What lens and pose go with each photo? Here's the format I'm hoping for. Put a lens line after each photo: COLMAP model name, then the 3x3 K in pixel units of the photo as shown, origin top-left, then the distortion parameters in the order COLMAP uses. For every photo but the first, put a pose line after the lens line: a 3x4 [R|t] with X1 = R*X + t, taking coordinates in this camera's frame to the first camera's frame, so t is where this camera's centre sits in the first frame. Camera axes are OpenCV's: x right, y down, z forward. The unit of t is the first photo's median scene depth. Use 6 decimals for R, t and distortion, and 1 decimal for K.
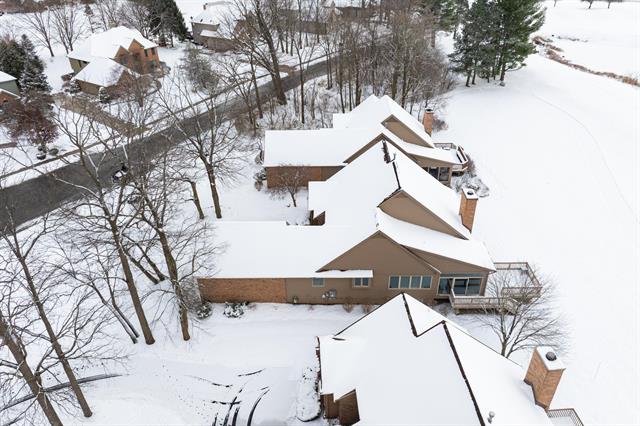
lens RADIAL K [[439.4, 0, 320.0], [0, 439.4, 213.0], [0, 0, 1]] dist [-0.055301, -0.001010]
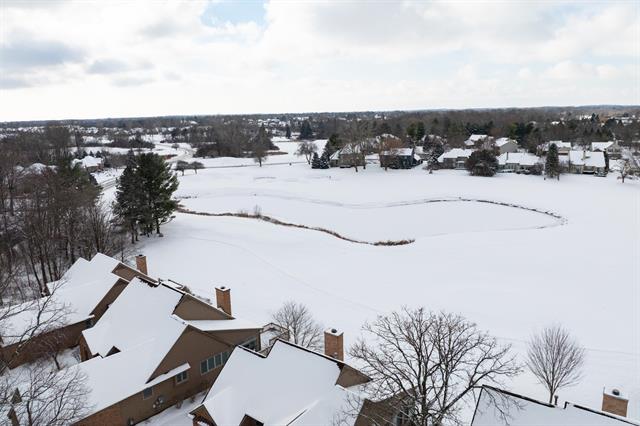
lens RADIAL K [[439.4, 0, 320.0], [0, 439.4, 213.0], [0, 0, 1]] dist [-0.055301, -0.001010]
pose [[0.650767, -0.151717, 0.743966, -0.194759], [0.416815, 0.890375, -0.183025, 0.053962], [-0.634640, 0.429203, 0.642664, -0.083120]]
